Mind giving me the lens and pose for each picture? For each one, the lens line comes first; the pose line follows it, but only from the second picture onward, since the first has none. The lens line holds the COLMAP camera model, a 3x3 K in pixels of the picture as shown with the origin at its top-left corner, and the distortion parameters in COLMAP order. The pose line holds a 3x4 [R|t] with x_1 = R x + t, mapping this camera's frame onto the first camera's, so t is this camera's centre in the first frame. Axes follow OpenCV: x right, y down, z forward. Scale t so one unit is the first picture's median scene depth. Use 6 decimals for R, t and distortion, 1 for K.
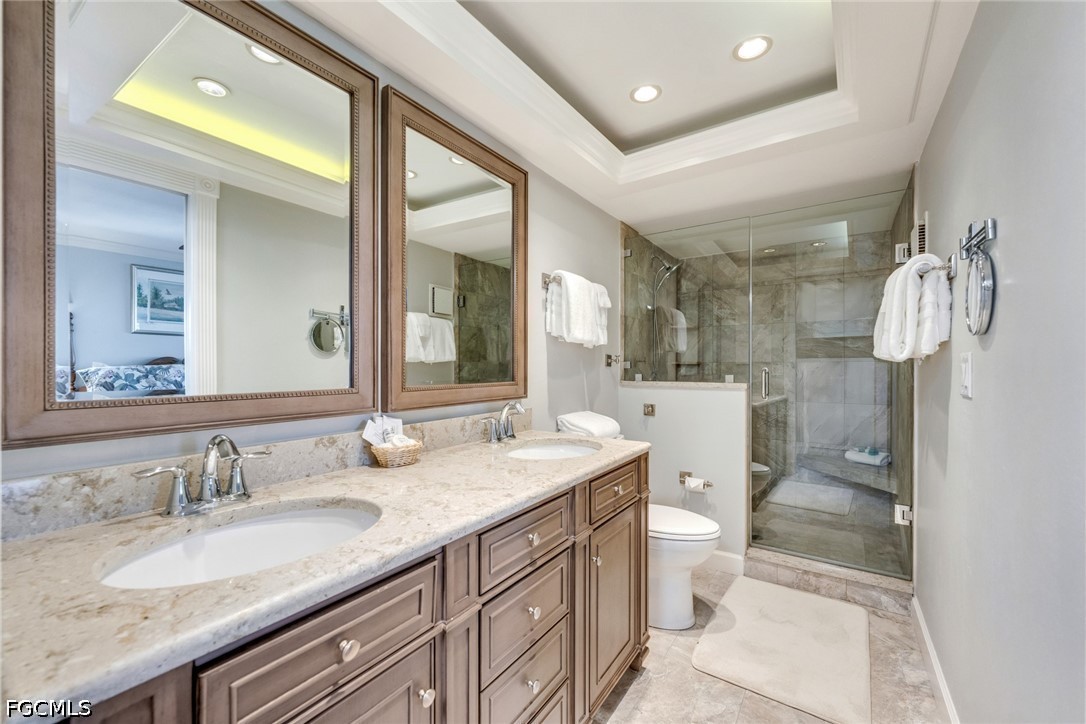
lens RADIAL K [[437.7, 0, 541.8], [0, 437.7, 366.8], [0, 0, 1]] dist [0.000603, -0.000134]
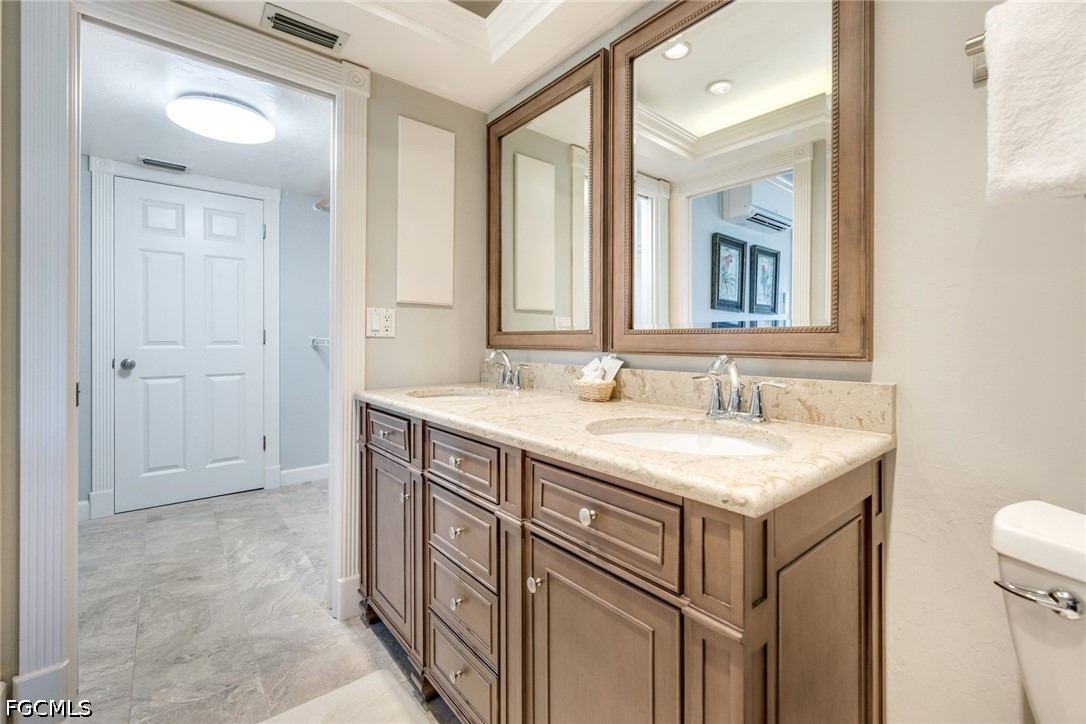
lens RADIAL K [[460.8, 0, 544.8], [0, 460.8, 334.9], [0, 0, 1]] dist [-0.000153, -0.000058]
pose [[-0.267208, -0.004200, -0.963630, 0.772227], [-0.001161, 0.999991, -0.004037, 0.065805], [0.963638, 0.000040, -0.267211, 1.161124]]
